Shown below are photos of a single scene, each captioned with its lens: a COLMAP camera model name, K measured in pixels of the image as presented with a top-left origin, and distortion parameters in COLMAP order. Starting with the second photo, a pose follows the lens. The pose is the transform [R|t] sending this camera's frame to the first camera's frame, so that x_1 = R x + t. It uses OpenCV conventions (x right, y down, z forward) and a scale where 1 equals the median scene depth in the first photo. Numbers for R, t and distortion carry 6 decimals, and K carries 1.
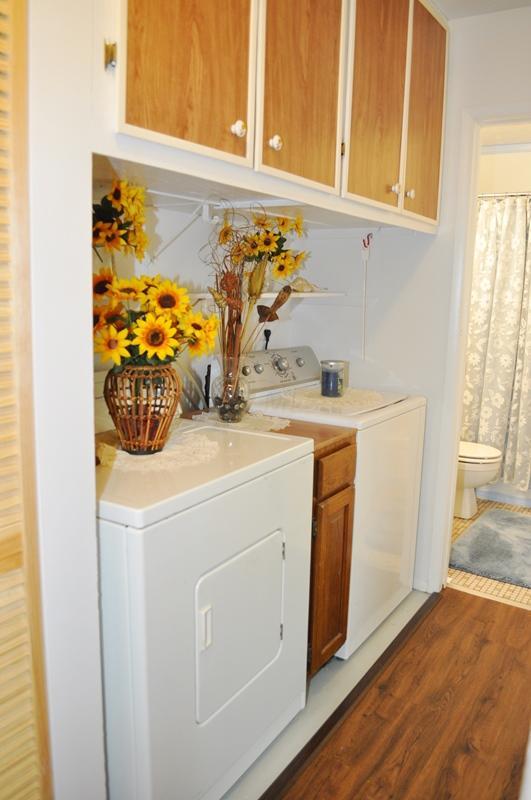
lens RADIAL K [[632.5, 0, 265.5], [0, 632.5, 400.0], [0, 0, 1]] dist [-0.083444, 0.013593]
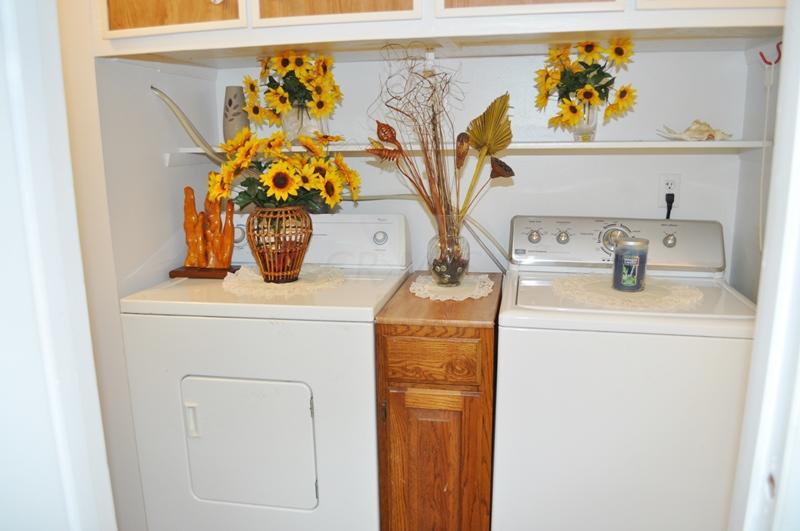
lens RADIAL K [[623.1, 0, 403.5], [0, 623.1, 278.1], [0, 0, 1]] dist [-0.069850, 0.002626]
pose [[0.362285, 0.172264, -0.916010, 1.017657], [-0.145735, 0.981154, 0.126876, -0.108466], [0.920603, 0.087530, 0.380563, 0.806956]]
